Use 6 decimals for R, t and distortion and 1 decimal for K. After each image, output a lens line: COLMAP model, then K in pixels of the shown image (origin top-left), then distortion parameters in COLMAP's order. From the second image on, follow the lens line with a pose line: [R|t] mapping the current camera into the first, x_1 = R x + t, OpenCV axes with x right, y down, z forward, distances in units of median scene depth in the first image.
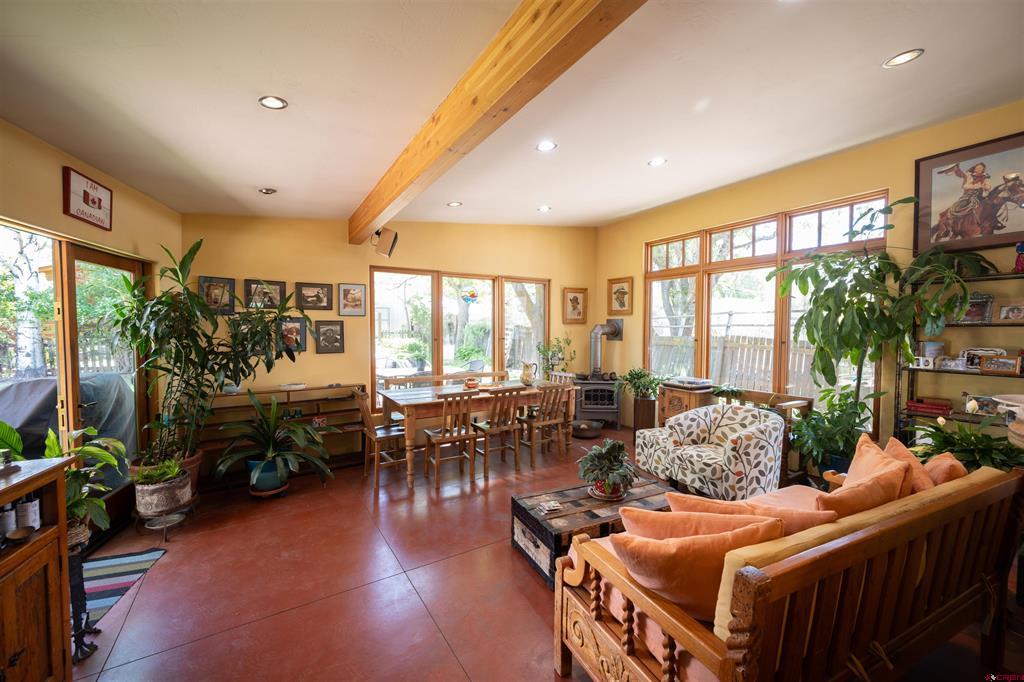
lens RADIAL K [[401.9, 0, 512.5], [0, 401.9, 344.1], [0, 0, 1]] dist [-0.000242, -0.000219]
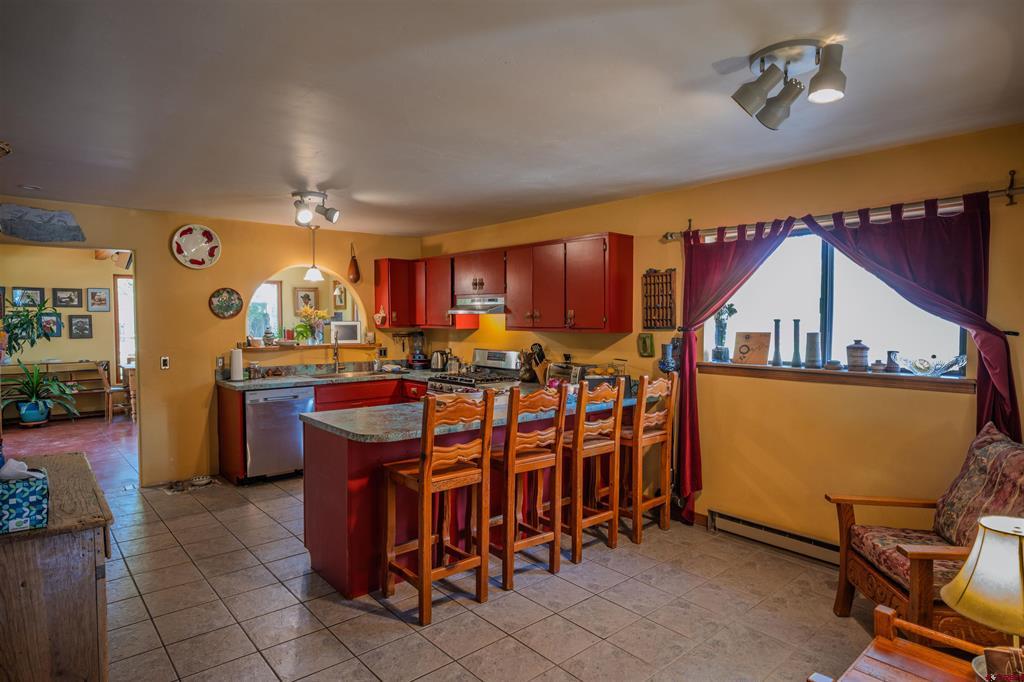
lens RADIAL K [[569.1, 0, 509.0], [0, 569.1, 342.1], [0, 0, 1]] dist [-0.000082, 0.000389]
pose [[0.987297, -0.009167, 0.158620, 0.715129], [0.009014, 0.999958, 0.001685, 0.046622], [-0.158629, -0.000234, 0.987338, -1.211028]]
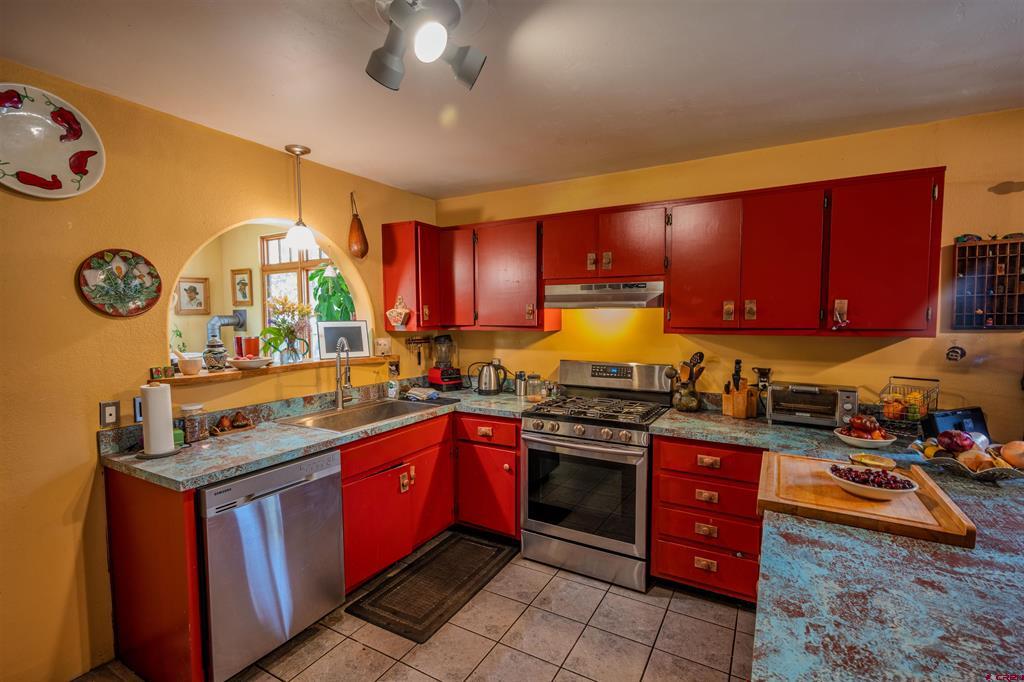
lens RADIAL K [[463.3, 0, 511.6], [0, 463.3, 344.0], [0, 0, 1]] dist [0.000872, 0.000023]
pose [[0.878529, -0.035035, 0.476403, 0.425203], [0.026639, 0.999348, 0.024369, 0.017813], [-0.476946, -0.008718, 0.878889, -0.482201]]
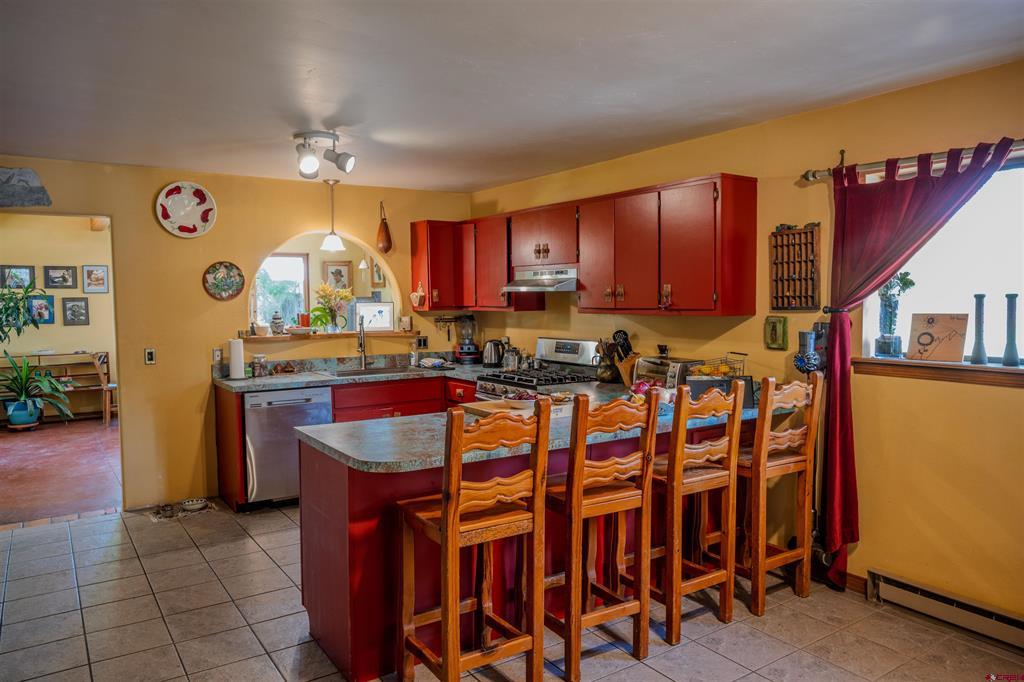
lens RADIAL K [[699.8, 0, 512.0], [0, 699.8, 341.0], [0, 0, 1]] dist [-0.000354, 0.000323]
pose [[0.999085, -0.014050, 0.040385, 0.749641], [0.013216, 0.999695, 0.020841, 0.043508], [-0.040666, -0.020288, 0.998967, -1.116489]]
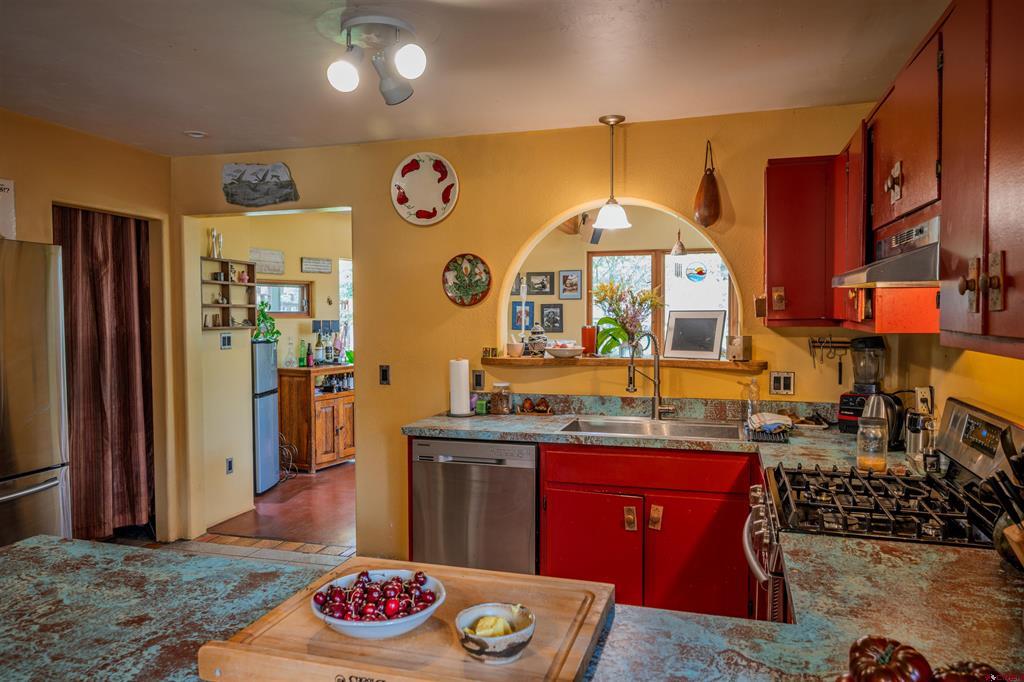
lens RADIAL K [[723.5, 0, 512.0], [0, 723.5, 341.0], [0, 0, 1]] dist [-0.004997, -0.001659]
pose [[0.665605, 0.026798, -0.745823, 1.030672], [-0.025046, 0.999594, 0.013565, 0.022515], [0.745884, 0.009651, 0.666006, -0.465640]]
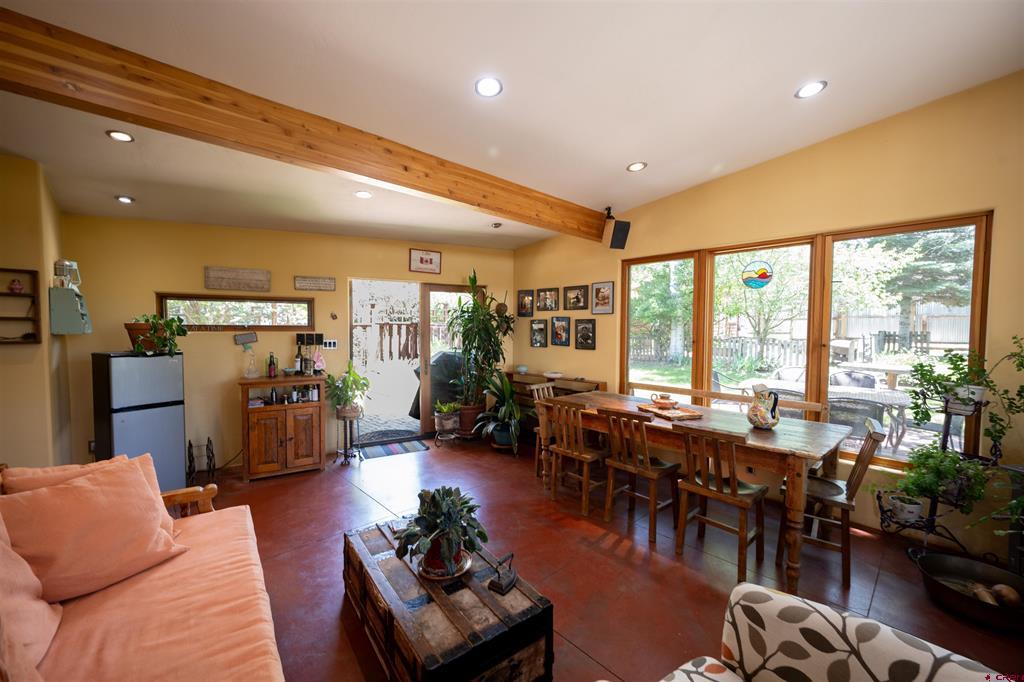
lens RADIAL K [[401.9, 0, 512.5], [0, 401.9, 344.1], [0, 0, 1]] dist [-0.000242, -0.000219]
pose [[0.193625, 0.043227, -0.980123, 0.579151], [-0.042788, 0.998450, 0.035583, -0.022160], [0.980142, 0.035047, 0.195175, 0.612228]]
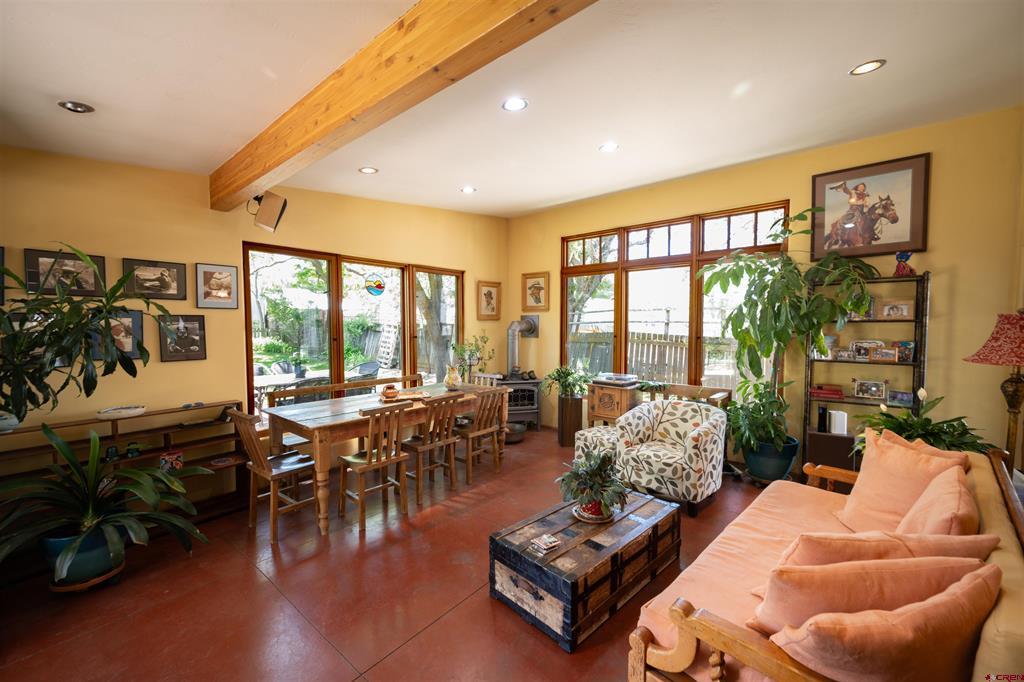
lens RADIAL K [[401.9, 0, 512.5], [0, 401.9, 344.1], [0, 0, 1]] dist [-0.000242, -0.000219]
pose [[0.949092, -0.017578, 0.314509, -0.126709], [0.015195, 0.999834, 0.010028, -0.005236], [-0.314634, -0.004739, 0.949201, 0.143471]]
